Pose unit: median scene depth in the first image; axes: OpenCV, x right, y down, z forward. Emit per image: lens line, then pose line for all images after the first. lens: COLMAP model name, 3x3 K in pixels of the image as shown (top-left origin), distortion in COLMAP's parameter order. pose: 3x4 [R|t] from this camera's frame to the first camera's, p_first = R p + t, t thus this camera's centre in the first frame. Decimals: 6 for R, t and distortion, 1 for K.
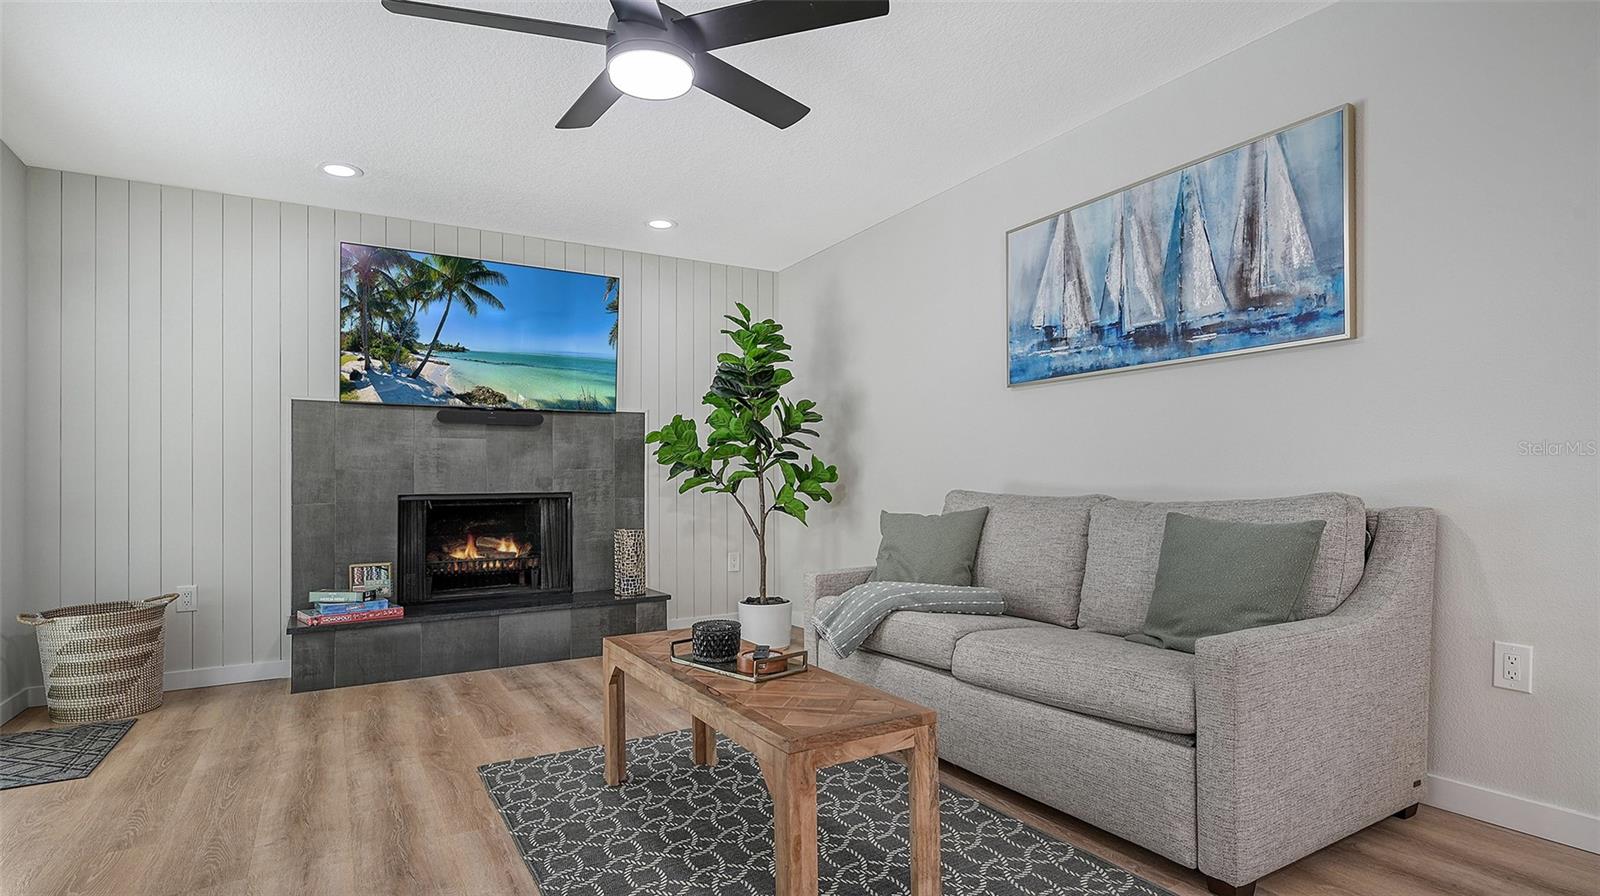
lens RADIAL K [[799.7, 0, 859.3], [0, 799.7, 475.2], [0, 0, 1]] dist [0.016957, -0.000160]
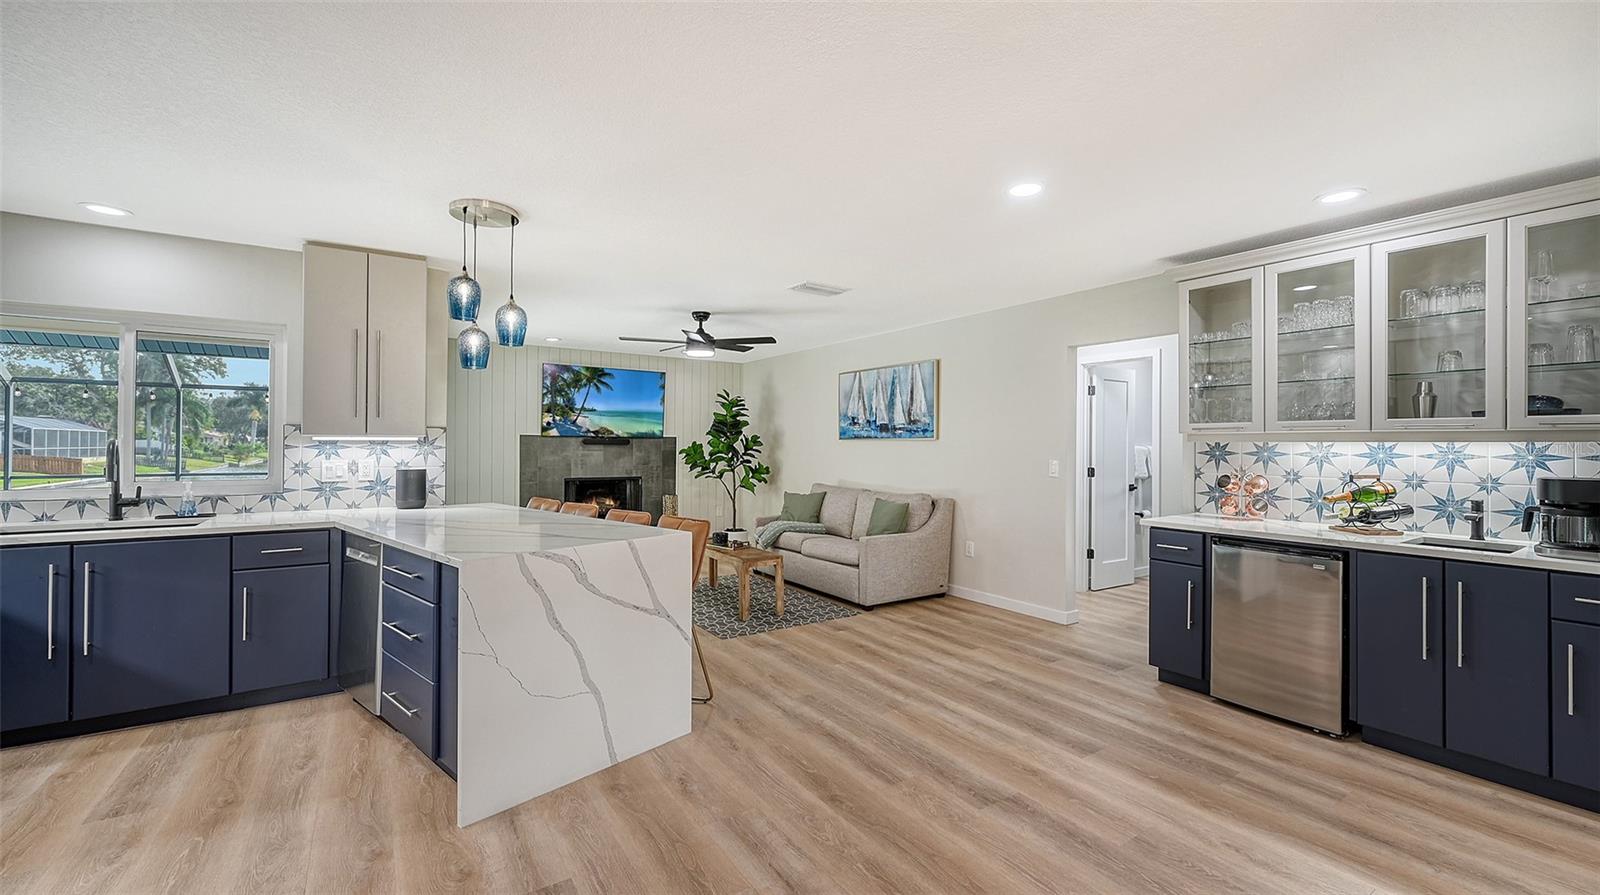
lens RADIAL K [[644.8, 0, 795.1], [0, 644.8, 444.0], [0, 0, 1]] dist [-0.002934, -0.000061]
pose [[0.999707, 0.009752, -0.022165, 0.078874], [-0.009575, 0.999921, 0.008099, -0.088984], [0.022243, -0.007884, 0.999722, -0.722173]]
